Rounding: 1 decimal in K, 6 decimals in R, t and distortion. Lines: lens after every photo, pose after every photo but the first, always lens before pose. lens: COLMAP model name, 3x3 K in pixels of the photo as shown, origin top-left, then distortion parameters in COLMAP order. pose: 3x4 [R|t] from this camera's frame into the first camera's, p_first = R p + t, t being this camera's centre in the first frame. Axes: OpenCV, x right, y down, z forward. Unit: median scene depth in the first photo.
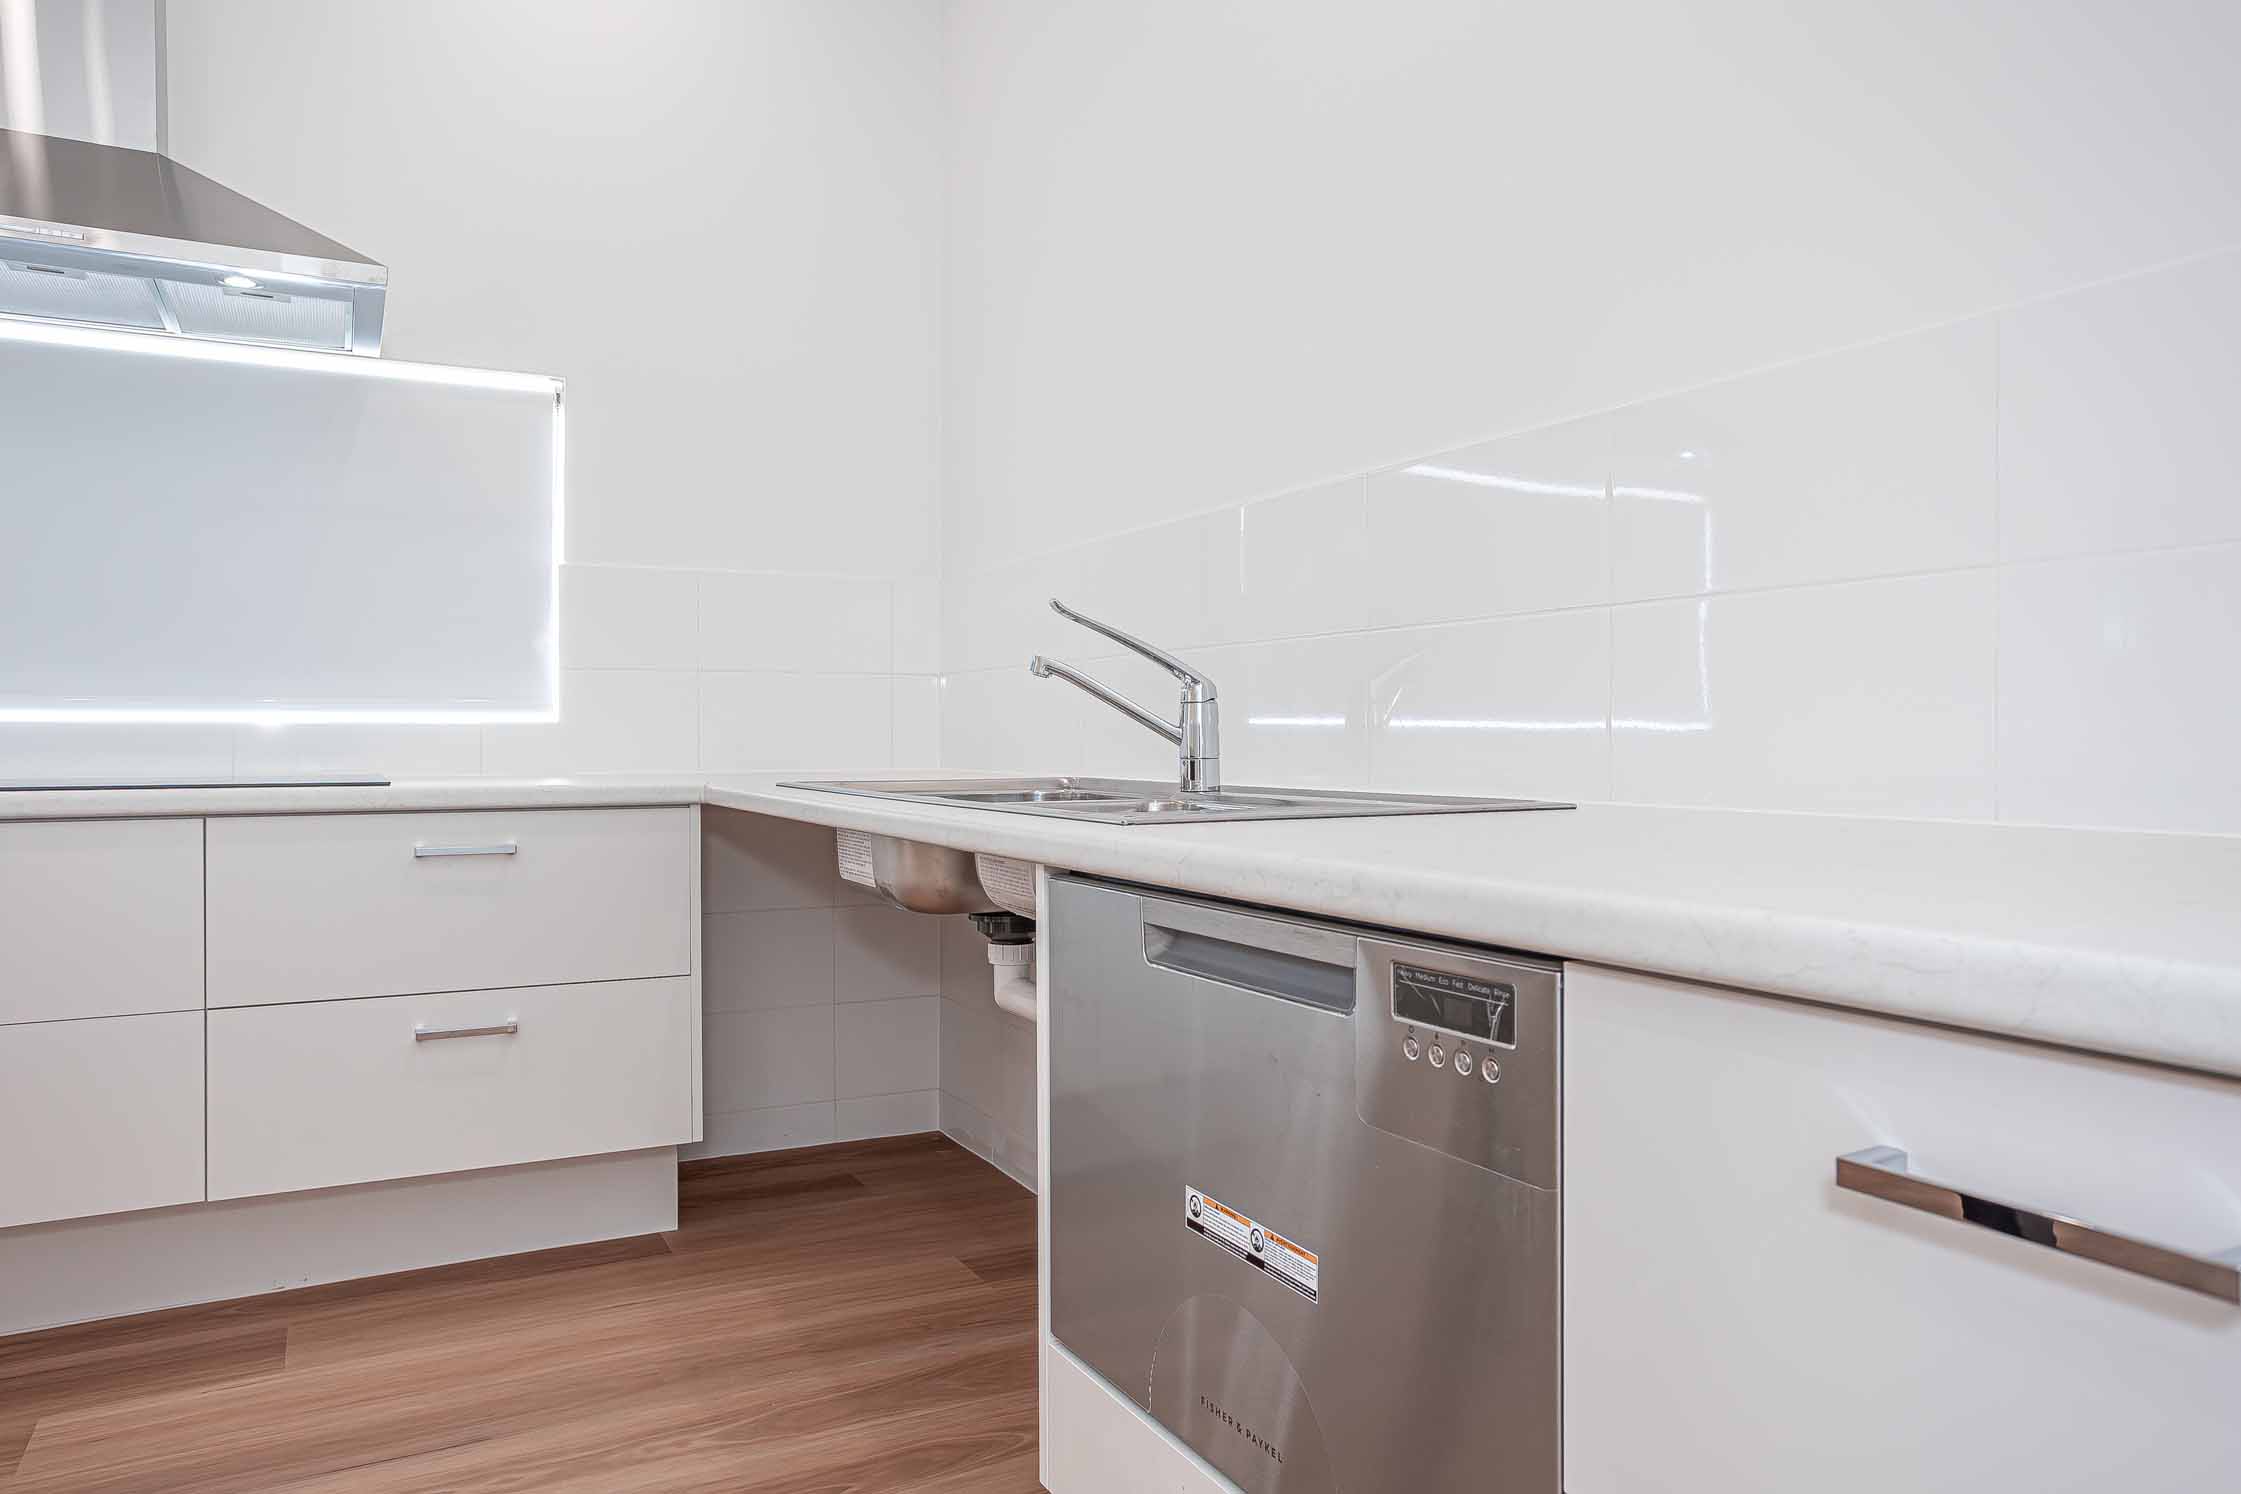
lens RADIAL K [[1493.9, 0, 1079.7], [0, 1493.9, 756.2], [0, 0, 1]] dist [0.001341, 0.001527]
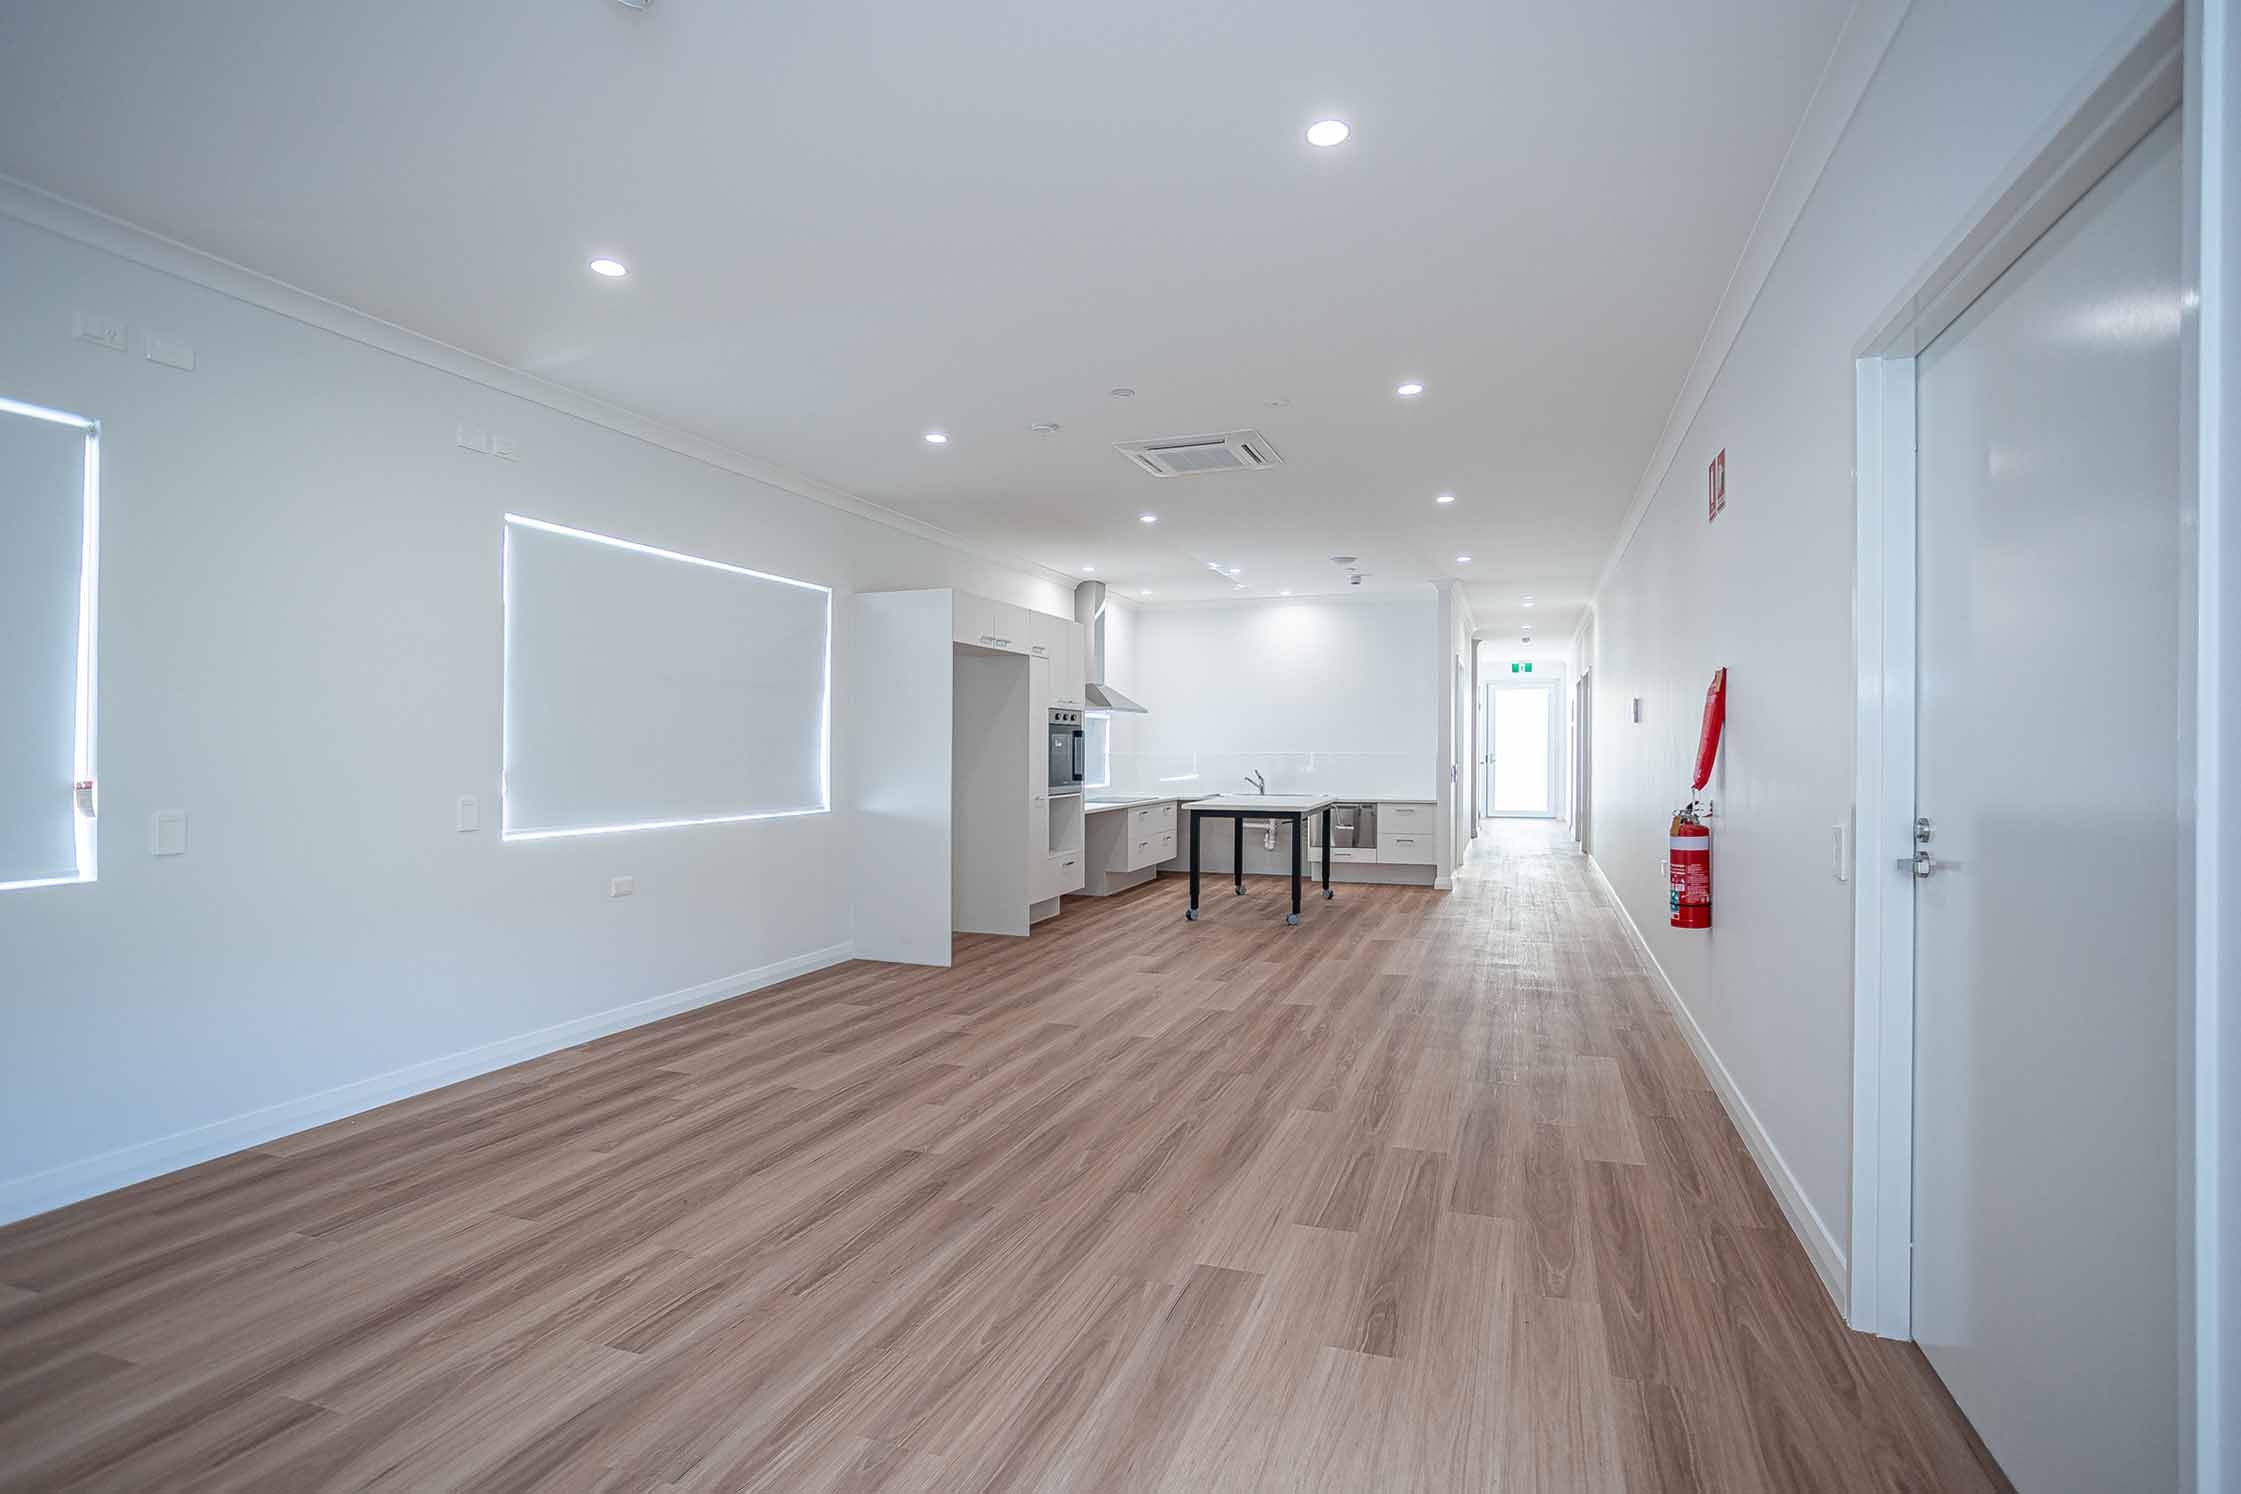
lens RADIAL K [[1128.4, 0, 1127.7], [0, 1128.4, 740.1], [0, 0, 1]] dist [-0.041372, 0.018350]
pose [[0.724500, 0.005919, 0.689249, -4.144272], [0.004971, 0.999892, -0.013813, -0.167657], [-0.689257, 0.013434, 0.724393, -2.501366]]
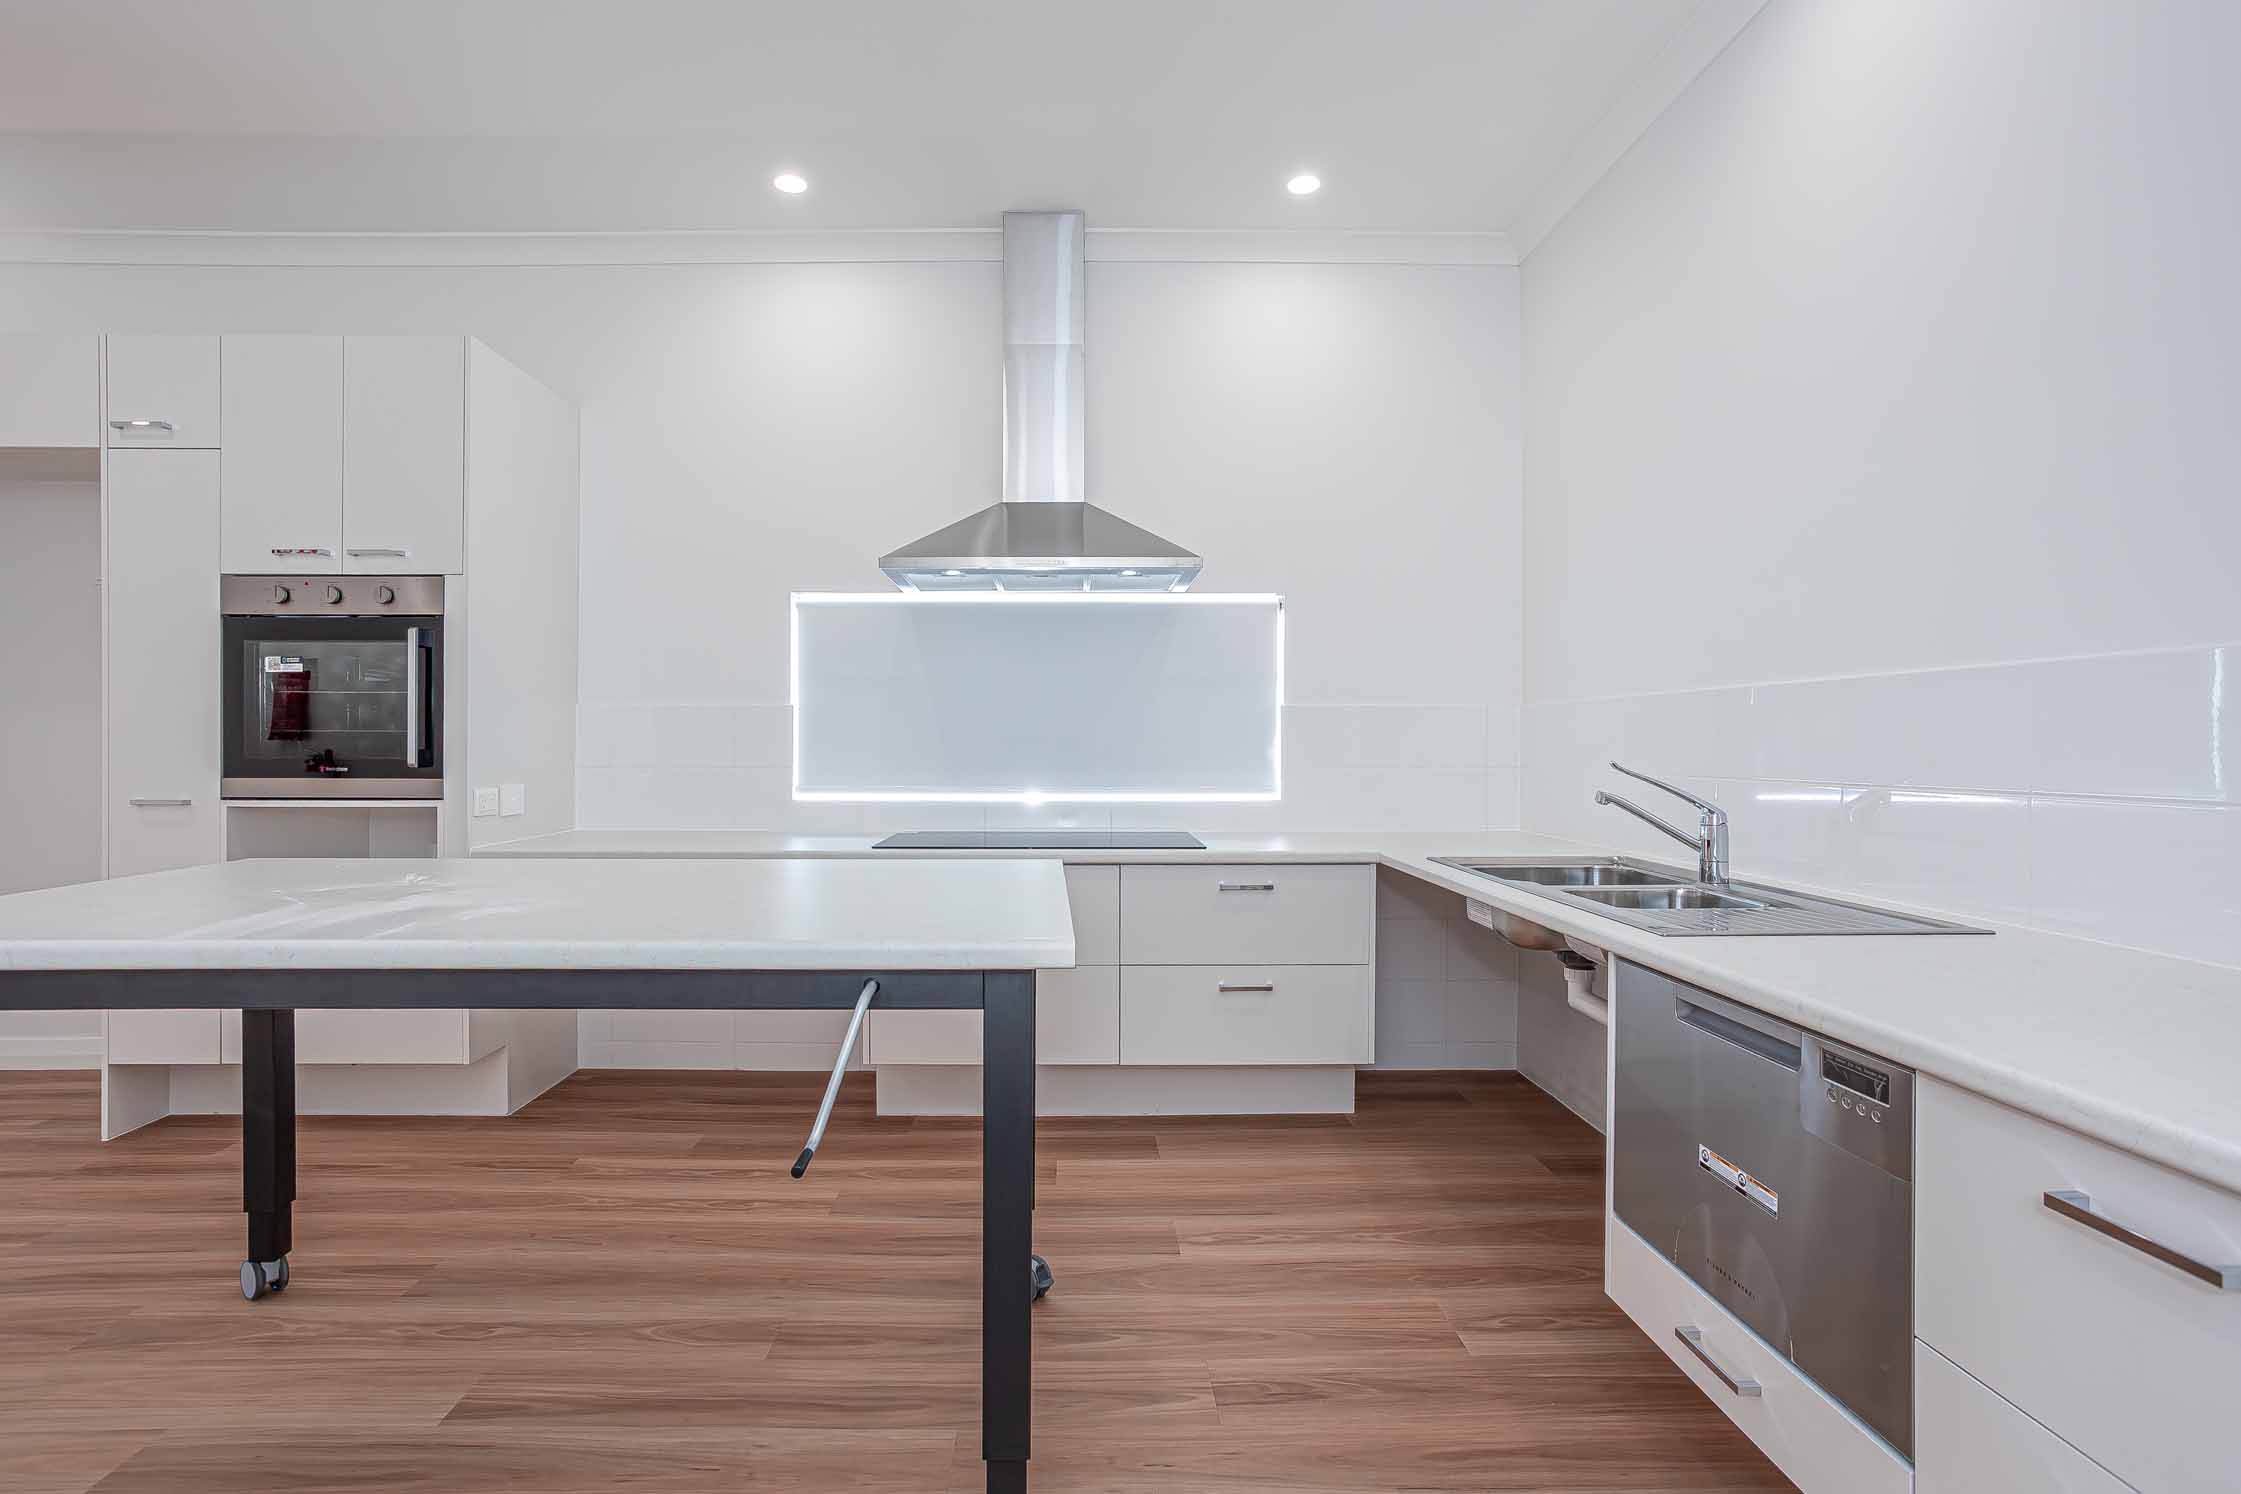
lens RADIAL K [[1088.7, 0, 1079.0], [0, 1088.7, 753.7], [0, 0, 1]] dist [-0.039408, 0.022753]
pose [[0.897198, 0.006482, -0.441581, -0.017927], [-0.009228, 0.999949, -0.004071, -0.097335], [0.441532, 0.007728, 0.897212, -0.283792]]
